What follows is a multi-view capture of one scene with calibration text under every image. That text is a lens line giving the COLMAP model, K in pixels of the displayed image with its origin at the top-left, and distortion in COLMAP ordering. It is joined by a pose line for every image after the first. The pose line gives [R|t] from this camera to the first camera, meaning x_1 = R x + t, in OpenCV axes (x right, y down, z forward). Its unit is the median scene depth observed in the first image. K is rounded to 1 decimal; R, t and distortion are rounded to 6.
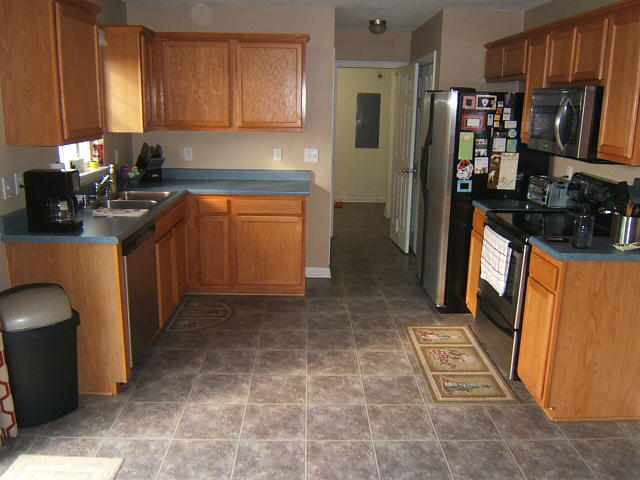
lens RADIAL K [[560.9, 0, 317.2], [0, 560.9, 241.2], [0, 0, 1]] dist [-0.038701, -0.011922]
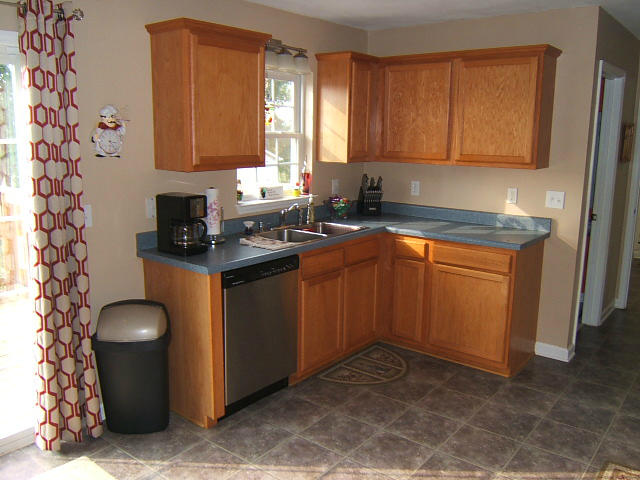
lens RADIAL K [[560.9, 0, 319.2], [0, 560.9, 237.7], [0, 0, 1]] dist [-0.038701, -0.011922]
pose [[0.774004, 0.109551, -0.623632, 0.272921], [-0.149390, 0.988709, -0.011729, -0.053283], [0.615306, 0.102243, 0.781630, 0.251776]]
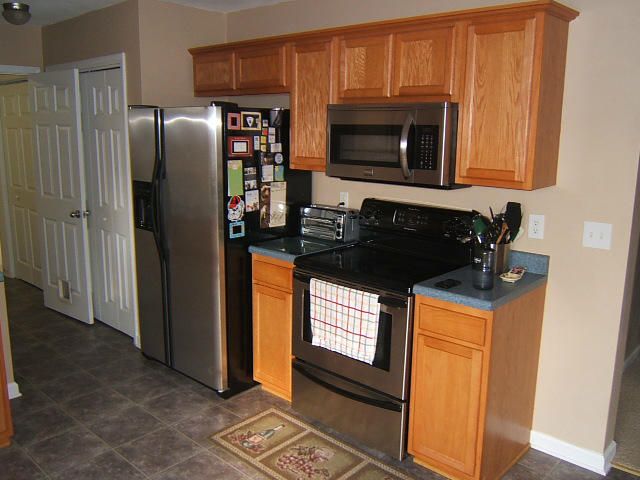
lens RADIAL K [[560.9, 0, 320.4], [0, 560.9, 236.3], [0, 0, 1]] dist [-0.038701, -0.011922]
pose [[0.684921, -0.144996, 0.714045, -0.211279], [0.173245, 0.984302, 0.033696, -0.097123], [-0.707722, 0.100625, 0.699289, 0.388723]]
